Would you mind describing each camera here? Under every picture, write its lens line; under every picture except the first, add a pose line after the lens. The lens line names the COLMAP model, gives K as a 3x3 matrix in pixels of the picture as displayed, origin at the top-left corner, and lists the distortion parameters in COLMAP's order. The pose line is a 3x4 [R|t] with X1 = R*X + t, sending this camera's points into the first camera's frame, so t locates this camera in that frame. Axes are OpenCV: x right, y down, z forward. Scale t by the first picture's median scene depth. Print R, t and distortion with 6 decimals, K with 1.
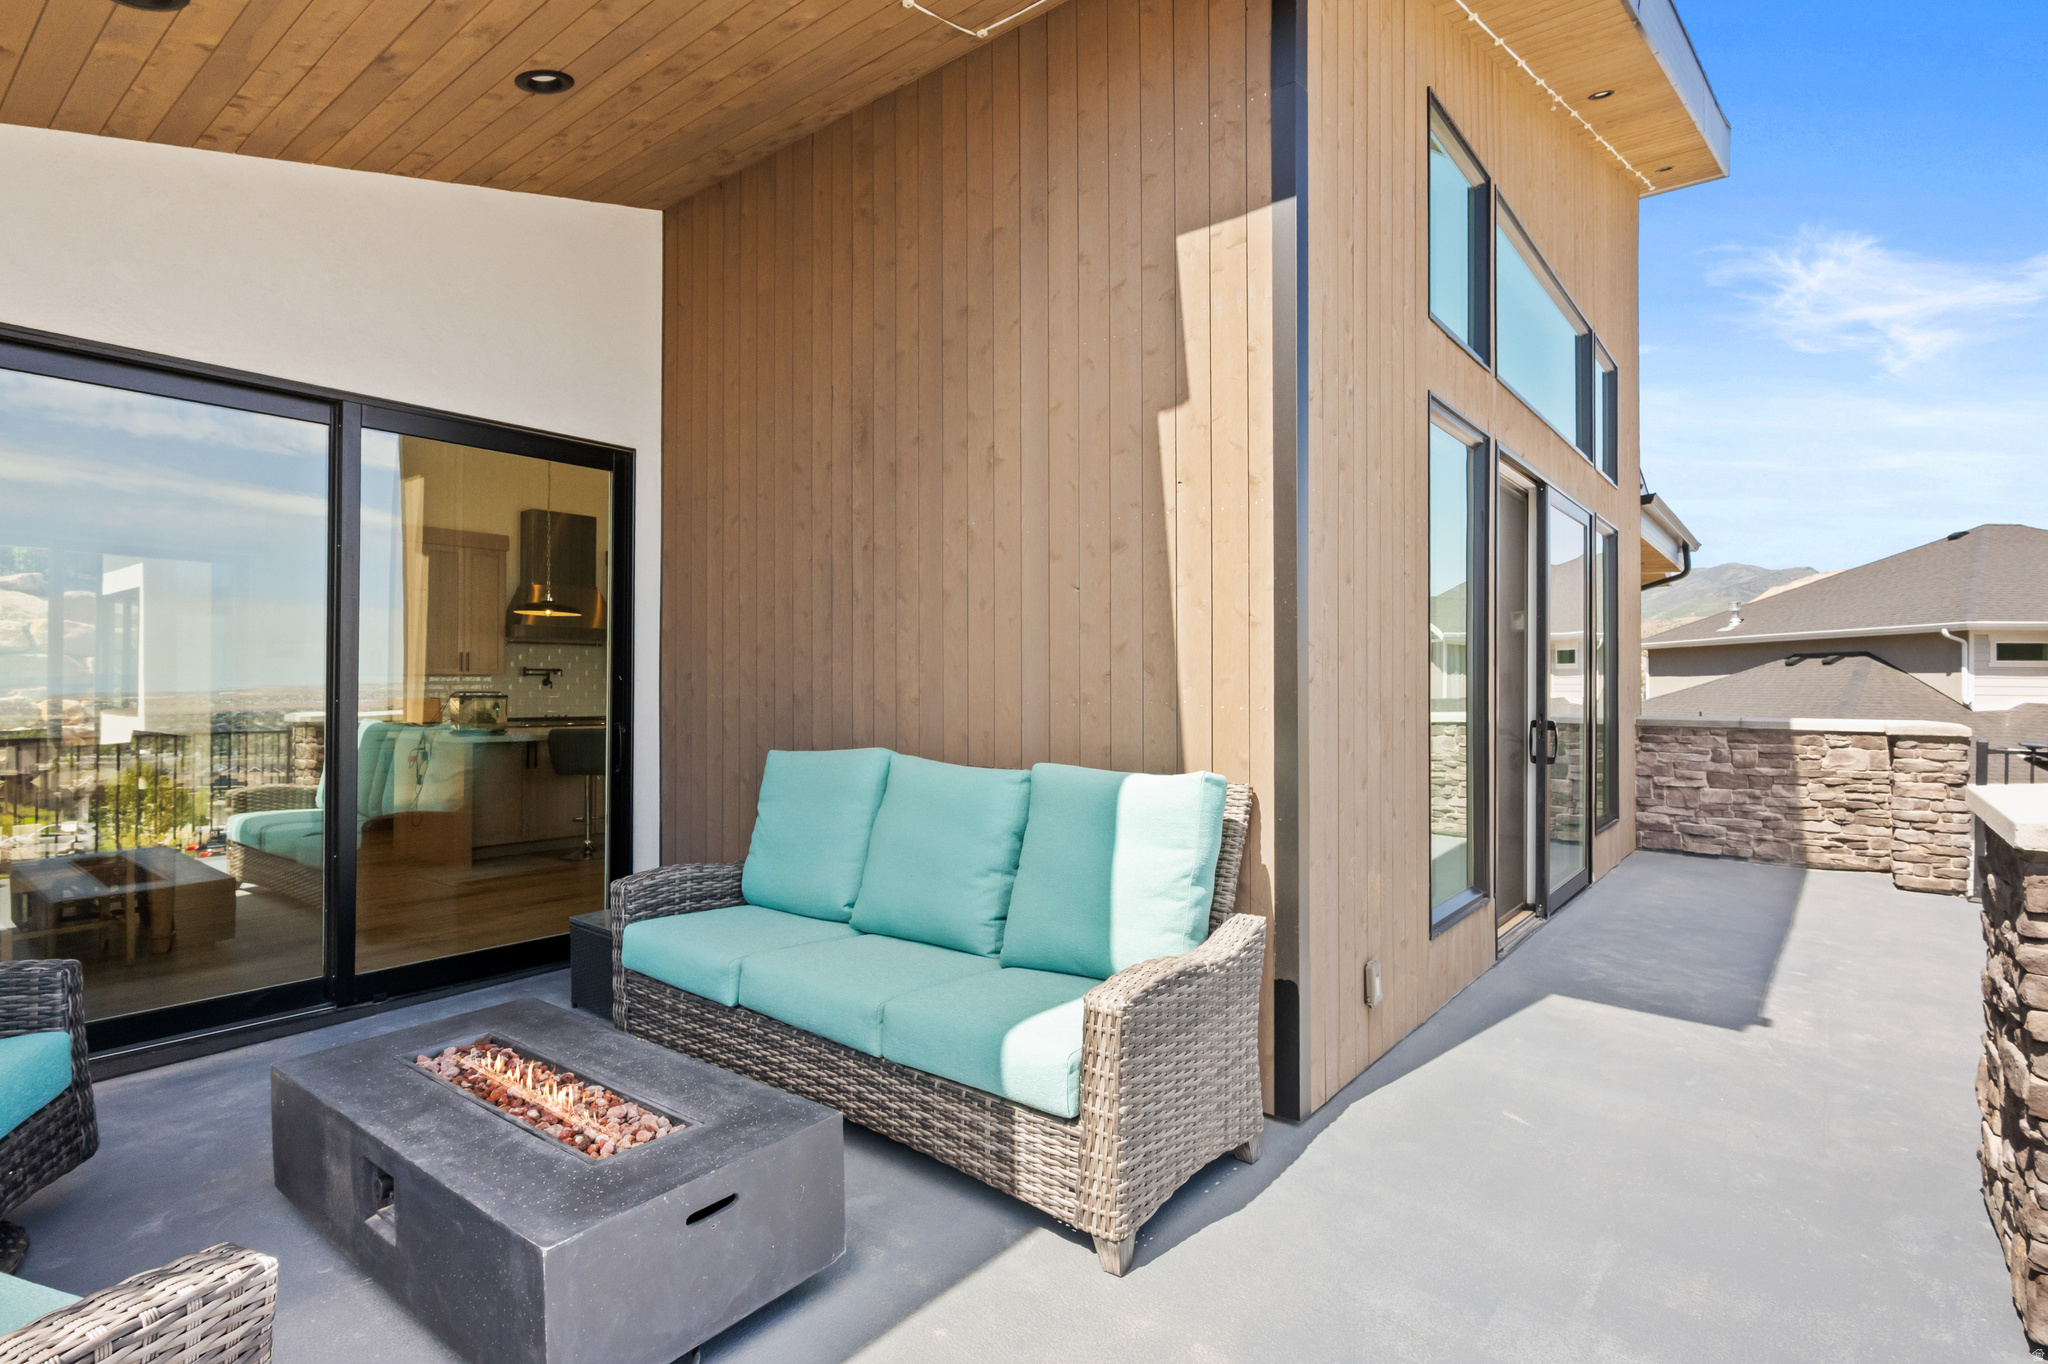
lens RADIAL K [[1019.3, 0, 1018.3], [0, 1019.3, 681.9], [0, 0, 1]] dist [-0.003999, 0.004286]
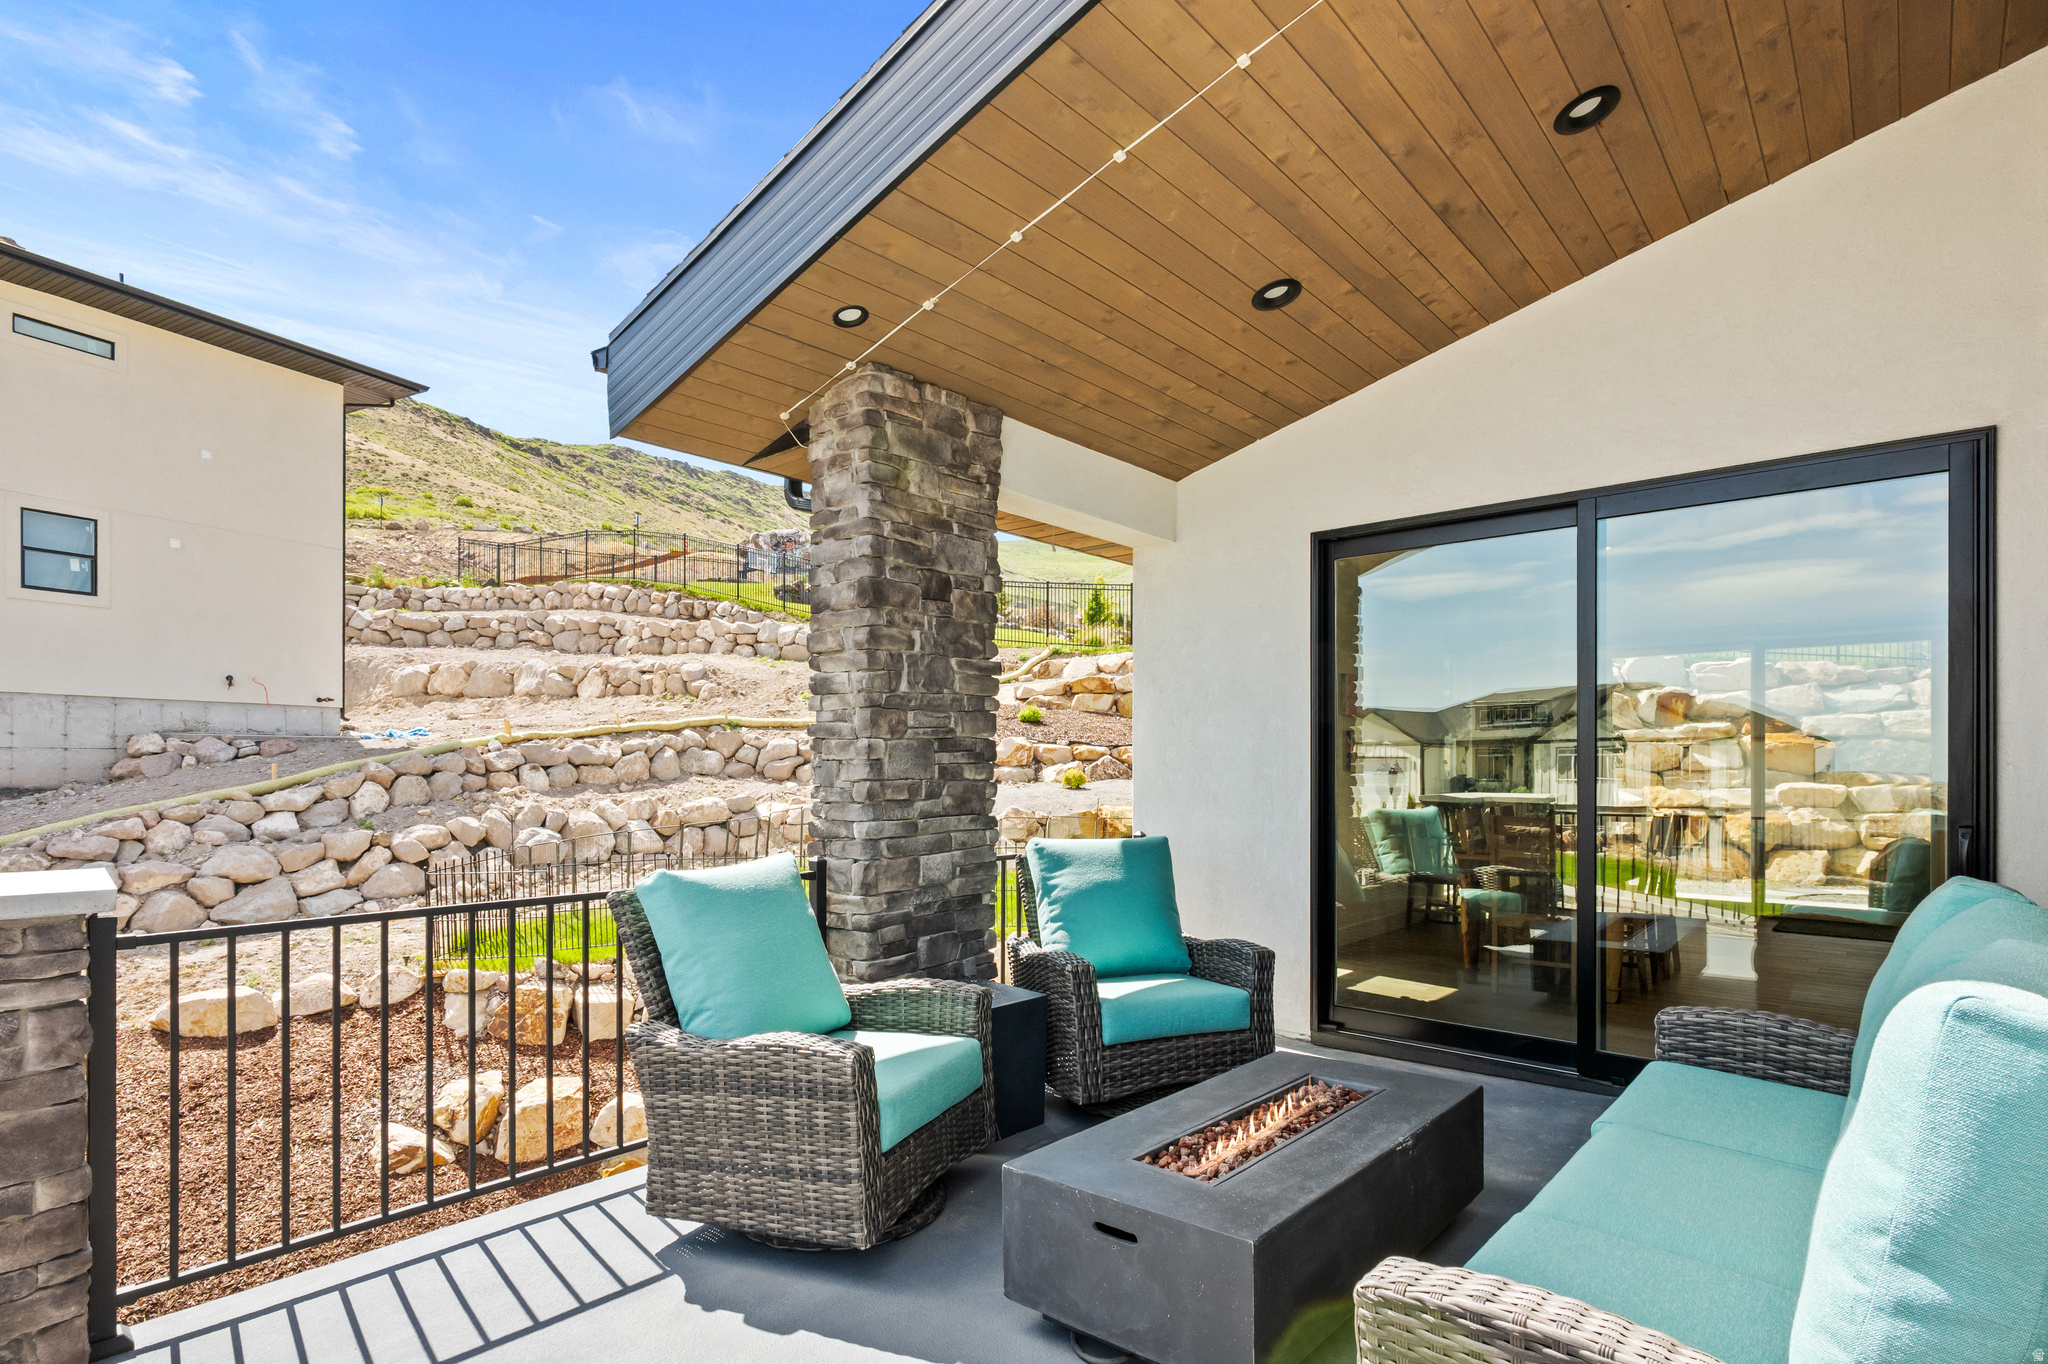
lens RADIAL K [[1019.3, 0, 1016.4], [0, 1019.3, 765.8], [0, 0, 1]] dist [-0.003999, 0.004286]
pose [[-0.037940, -0.002755, -0.999276, 0.456086], [0.000888, 0.999996, -0.002791, 0.001063], [0.999280, -0.000993, -0.037937, 0.508258]]
